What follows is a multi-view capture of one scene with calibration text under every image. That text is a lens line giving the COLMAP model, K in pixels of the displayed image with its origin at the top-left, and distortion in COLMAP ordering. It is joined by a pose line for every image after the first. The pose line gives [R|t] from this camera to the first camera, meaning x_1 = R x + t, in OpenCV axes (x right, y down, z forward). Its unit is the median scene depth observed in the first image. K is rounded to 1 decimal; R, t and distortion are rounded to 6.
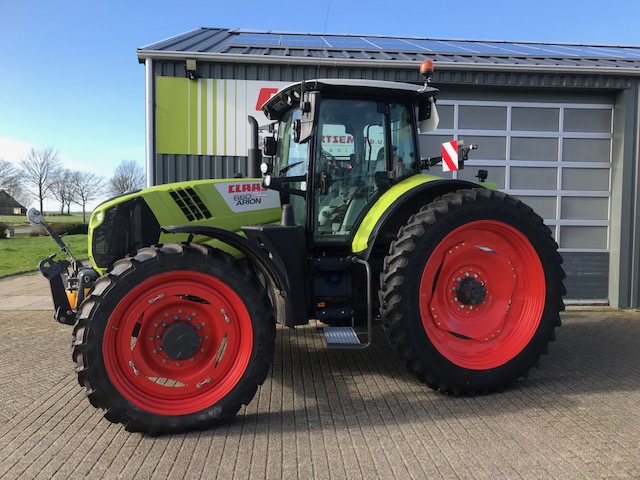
lens RADIAL K [[525.0, 0, 321.2], [0, 525.0, 240.7], [0, 0, 1]] dist [0.023236, -0.018183]
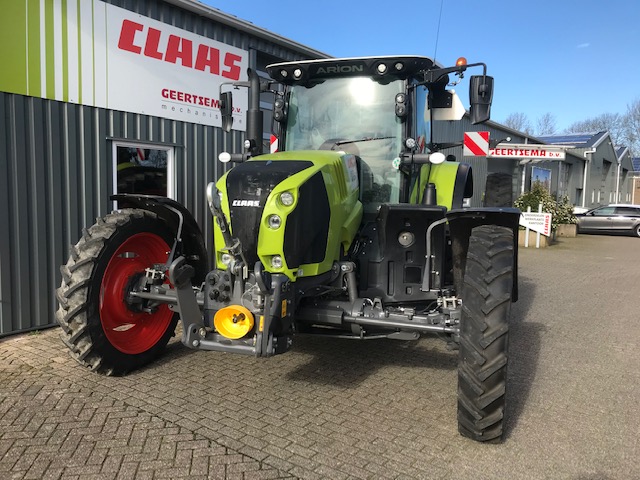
lens RADIAL K [[525.0, 0, 326.7], [0, 525.0, 239.4], [0, 0, 1]] dist [0.023236, -0.018183]
pose [[0.631509, -0.072136, 0.772006, -0.534255], [0.027405, 0.997117, 0.070753, -0.022110], [-0.774884, -0.023525, 0.631666, 0.294164]]
